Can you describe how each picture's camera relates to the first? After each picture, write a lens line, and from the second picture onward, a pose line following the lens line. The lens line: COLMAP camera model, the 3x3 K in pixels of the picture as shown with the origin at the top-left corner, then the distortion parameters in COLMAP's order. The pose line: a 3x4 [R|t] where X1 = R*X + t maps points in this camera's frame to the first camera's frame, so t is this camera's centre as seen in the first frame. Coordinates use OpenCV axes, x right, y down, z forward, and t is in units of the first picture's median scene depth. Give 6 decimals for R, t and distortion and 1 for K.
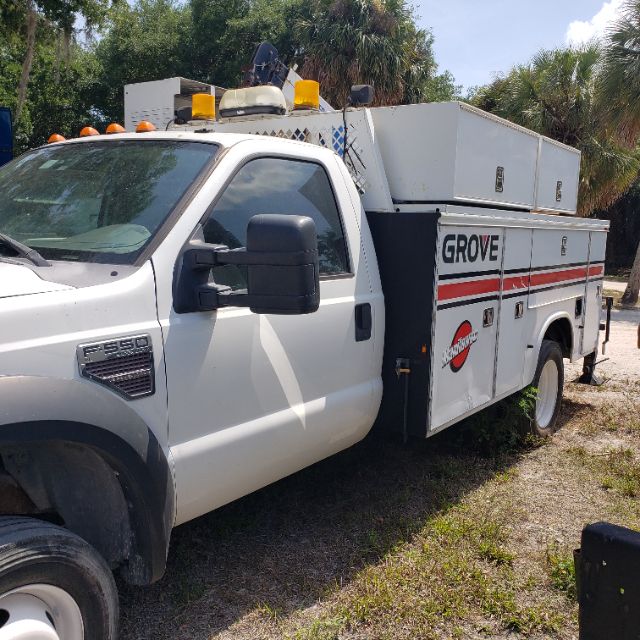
lens RADIAL K [[664.0, 0, 346.1], [0, 664.0, 320.5], [0, 0, 1]] dist [0.070632, -0.116133]
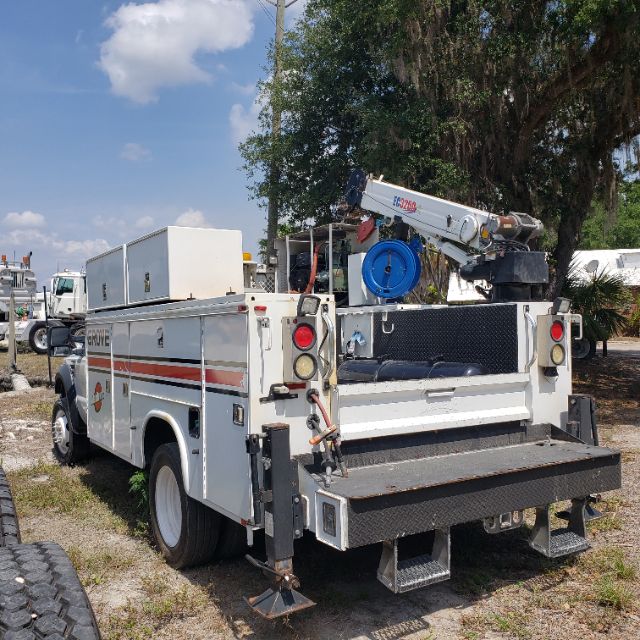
lens RADIAL K [[664.1, 0, 320.0], [0, 664.1, 320.0], [0, 0, 1]] dist [0.064219, -0.117551]
pose [[-0.411037, -0.040790, -0.910706, 1.301198], [-0.120815, 0.992624, 0.010070, -0.208143], [0.903577, 0.114166, -0.412933, 1.924172]]
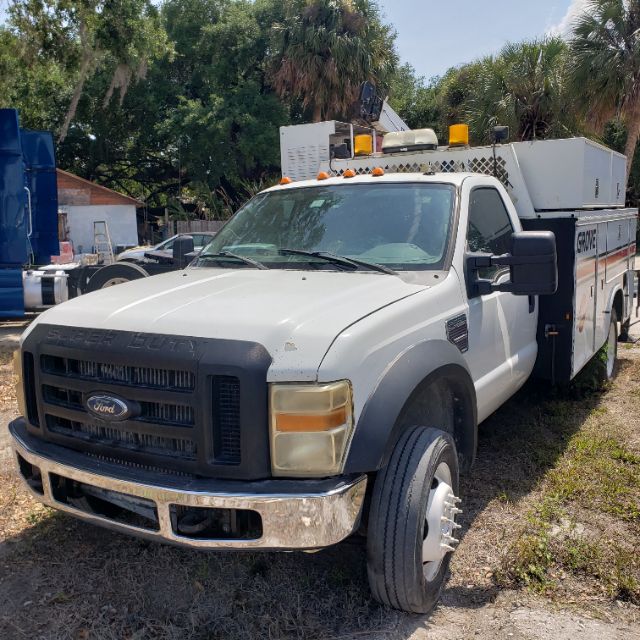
lens RADIAL K [[664.1, 0, 320.0], [0, 664.1, 320.0], [0, 0, 1]] dist [0.064219, -0.117551]
pose [[0.996983, -0.065634, 0.041449, -0.375148], [0.064864, 0.997700, 0.019664, -0.008724], [-0.042645, -0.016917, 0.998947, -0.304151]]
